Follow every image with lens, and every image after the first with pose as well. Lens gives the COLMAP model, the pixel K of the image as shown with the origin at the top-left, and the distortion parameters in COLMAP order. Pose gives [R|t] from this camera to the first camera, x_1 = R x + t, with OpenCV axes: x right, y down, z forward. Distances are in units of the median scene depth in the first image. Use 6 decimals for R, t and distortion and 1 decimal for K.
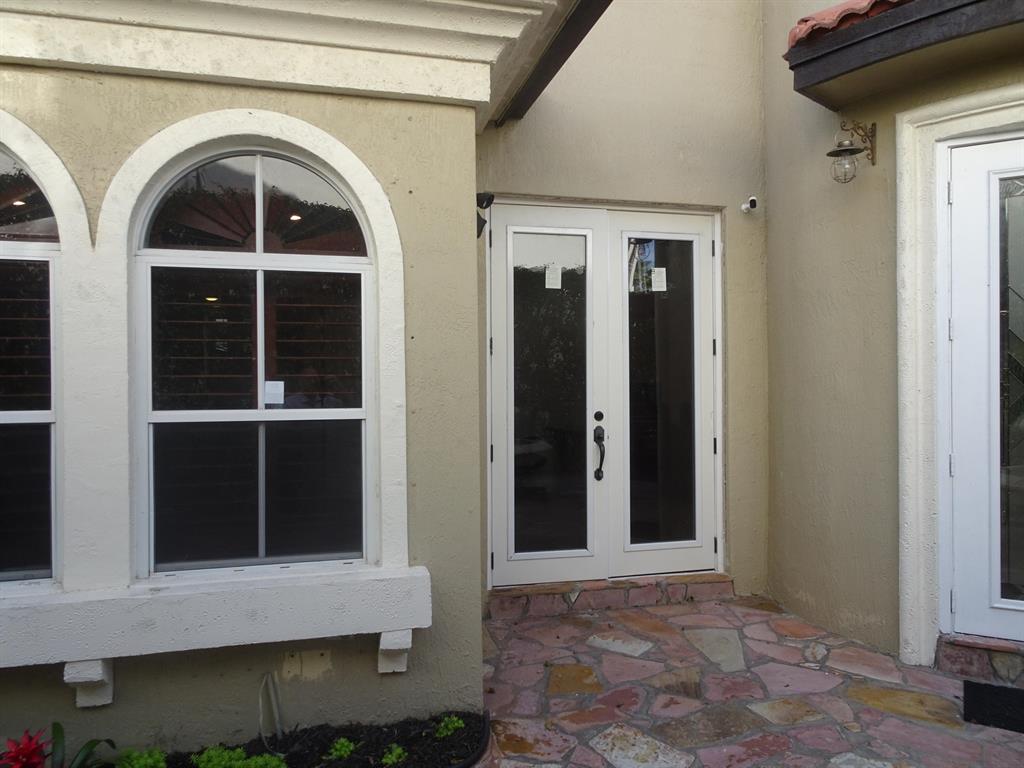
lens RADIAL K [[740.8, 0, 516.7], [0, 740.8, 381.6], [0, 0, 1]] dist [0.020227, -0.005593]
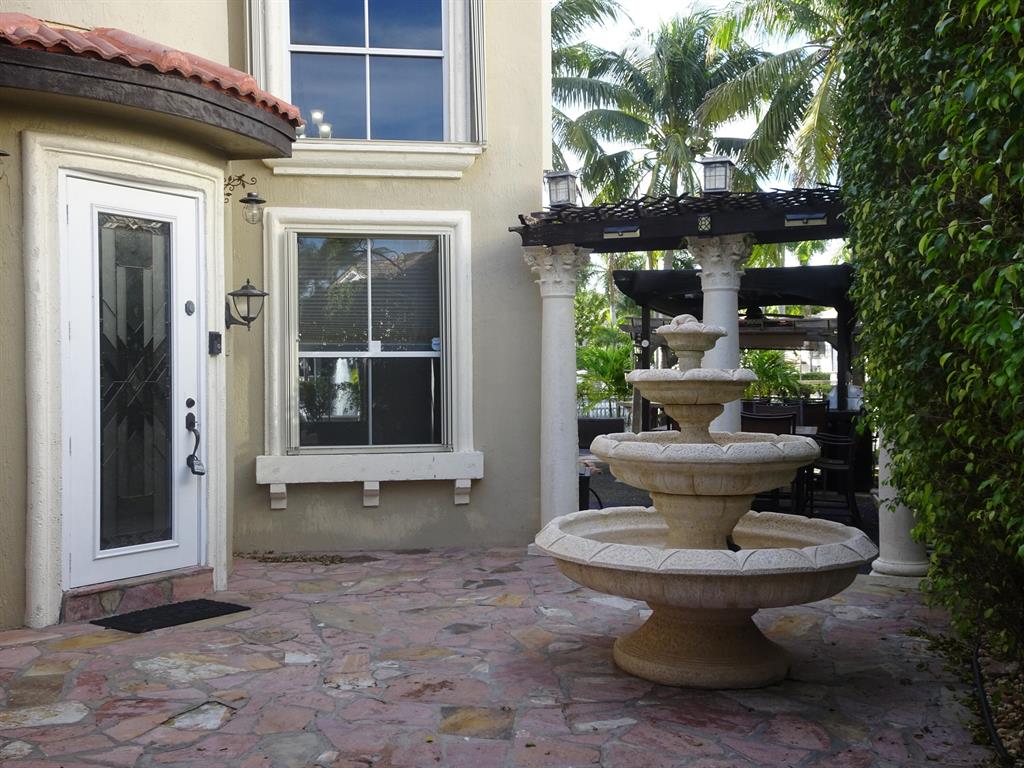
lens RADIAL K [[980.6, 0, 512.0], [0, 980.6, 384.0], [0, 0, 1]] dist [0.079073, -0.001658]
pose [[0.111662, 0.008453, 0.993710, -0.918463], [0.022531, 0.999685, -0.011036, 0.048755], [-0.993491, 0.023622, 0.111437, 0.133392]]
